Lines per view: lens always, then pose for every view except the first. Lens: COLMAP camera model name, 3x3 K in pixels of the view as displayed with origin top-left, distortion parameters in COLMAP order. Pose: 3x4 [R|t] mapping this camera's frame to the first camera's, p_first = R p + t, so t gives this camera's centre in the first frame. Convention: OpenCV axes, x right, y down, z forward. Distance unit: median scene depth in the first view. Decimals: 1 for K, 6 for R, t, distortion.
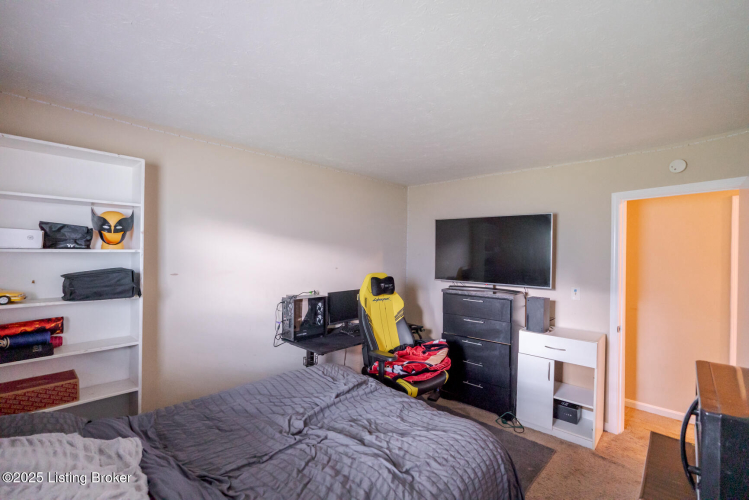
lens RADIAL K [[339.7, 0, 374.5], [0, 339.7, 250.0], [0, 0, 1]] dist [-0.013683, 0.000094]
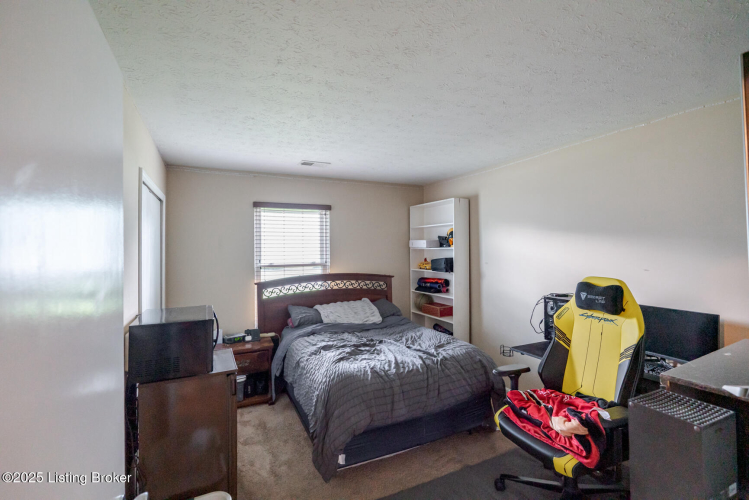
lens RADIAL K [[339.7, 0, 374.5], [0, 339.7, 250.0], [0, 0, 1]] dist [-0.013683, 0.000094]
pose [[-0.357579, -0.002010, -0.933881, 0.803913], [0.008655, 0.999948, -0.005466, 0.013029], [0.933843, -0.010038, -0.357543, 0.847396]]
